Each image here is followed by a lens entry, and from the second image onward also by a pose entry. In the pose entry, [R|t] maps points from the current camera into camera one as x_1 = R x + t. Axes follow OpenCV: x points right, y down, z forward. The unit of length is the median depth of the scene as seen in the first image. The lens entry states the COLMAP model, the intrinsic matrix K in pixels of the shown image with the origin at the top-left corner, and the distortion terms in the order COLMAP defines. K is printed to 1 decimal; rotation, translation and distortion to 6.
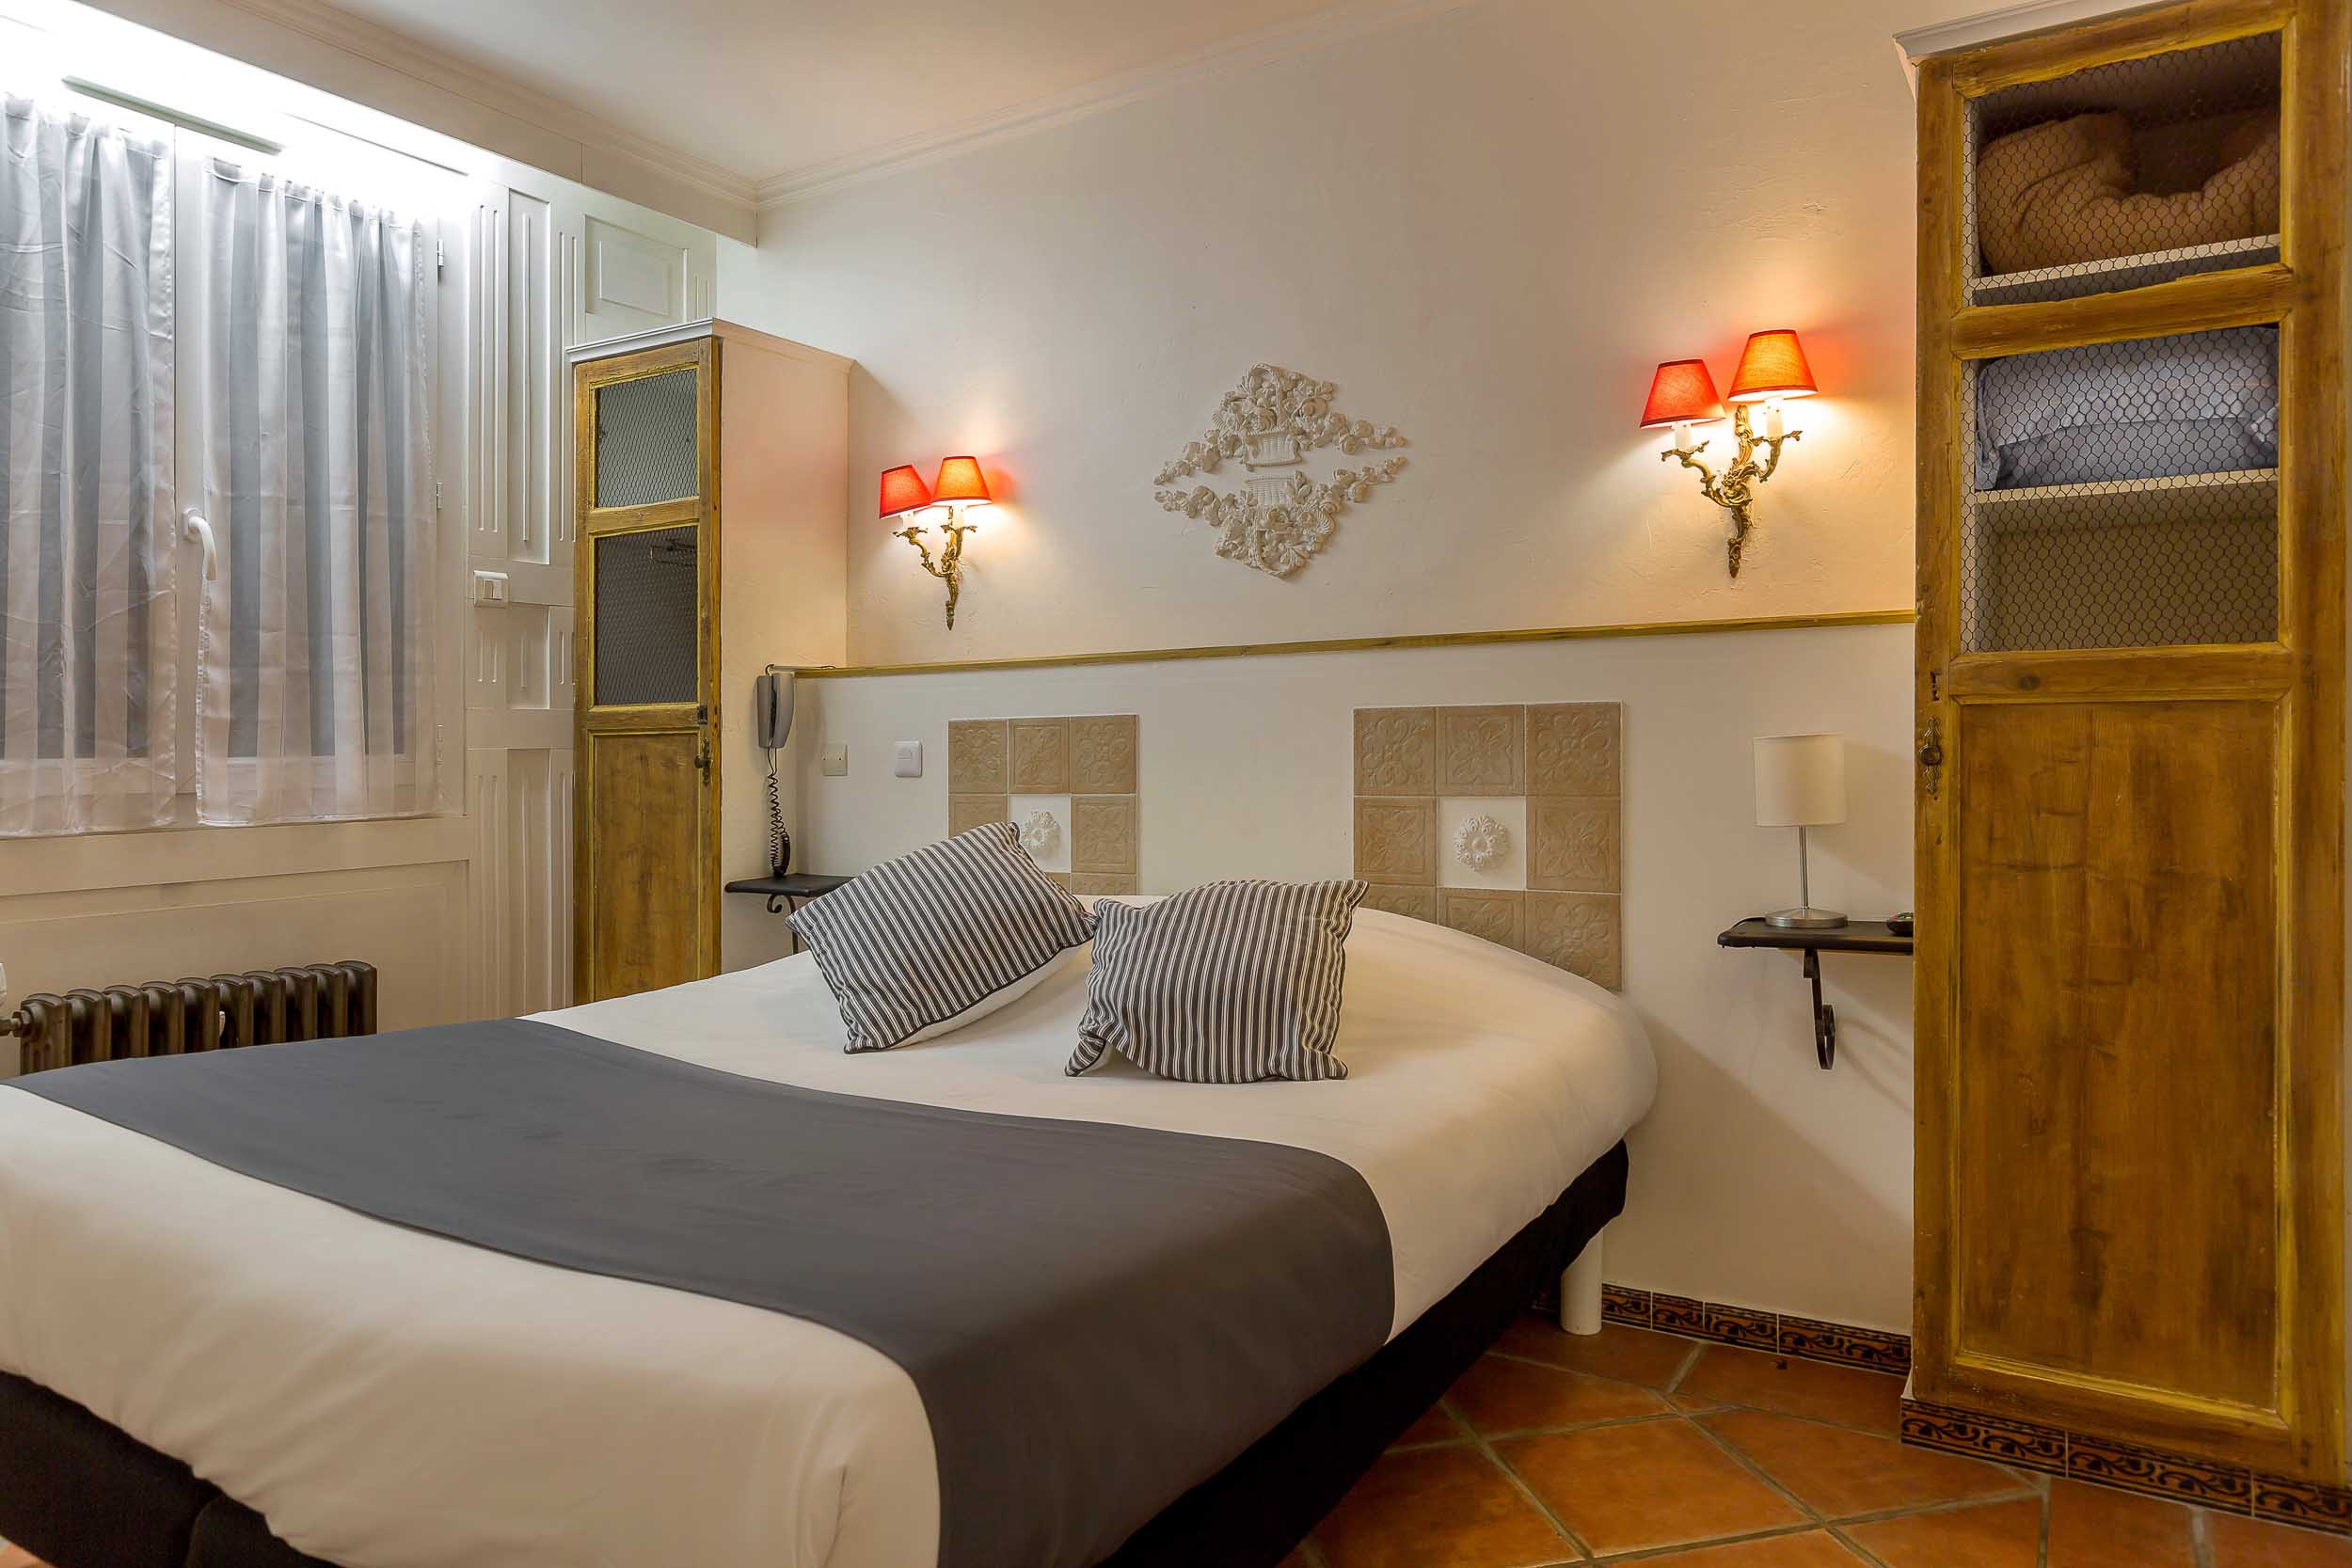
lens RADIAL K [[1566.1, 0, 1176.0], [0, 1566.1, 784.0], [0, 0, 1]] dist [0.012311, -0.001680]
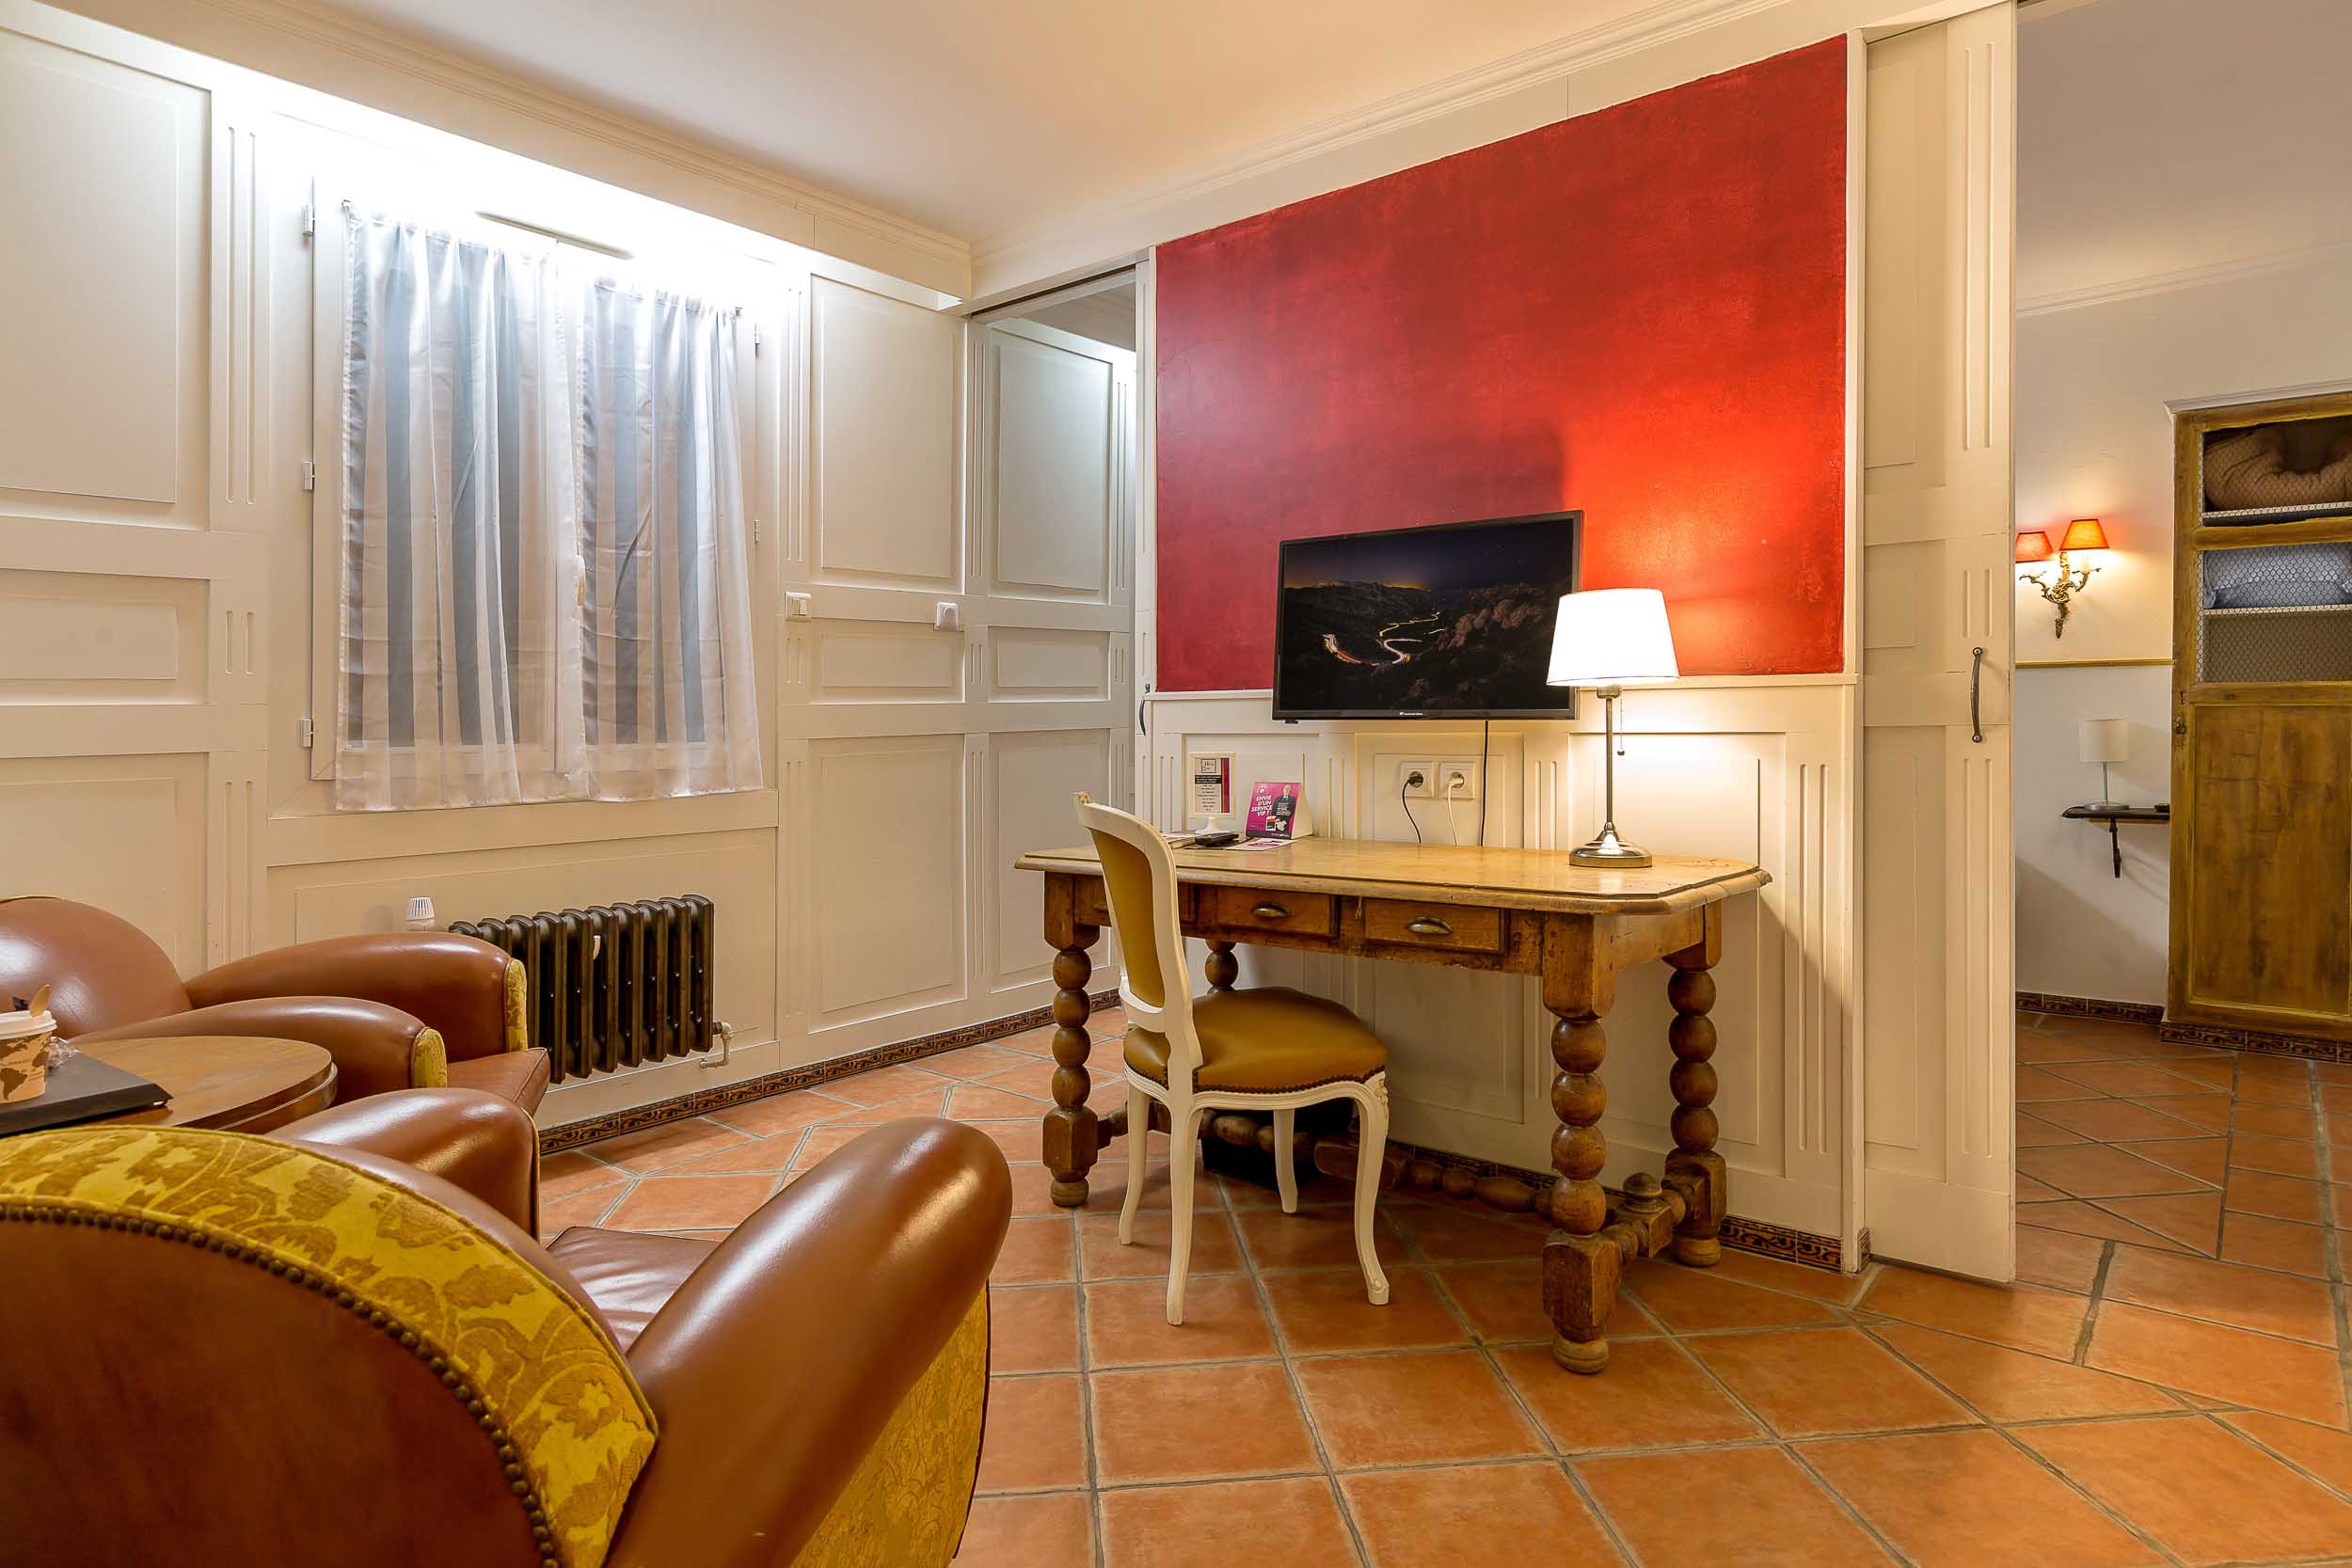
lens RADIAL K [[1303.5, 0, 1170.6], [0, 1303.5, 745.3], [0, 0, 1]] dist [0.001628, 0.002647]
pose [[0.986799, 0.008055, -0.161751, -0.629179], [-0.007998, 0.999968, 0.001006, 0.014013], [0.161753, 0.000300, 0.986831, -1.052613]]
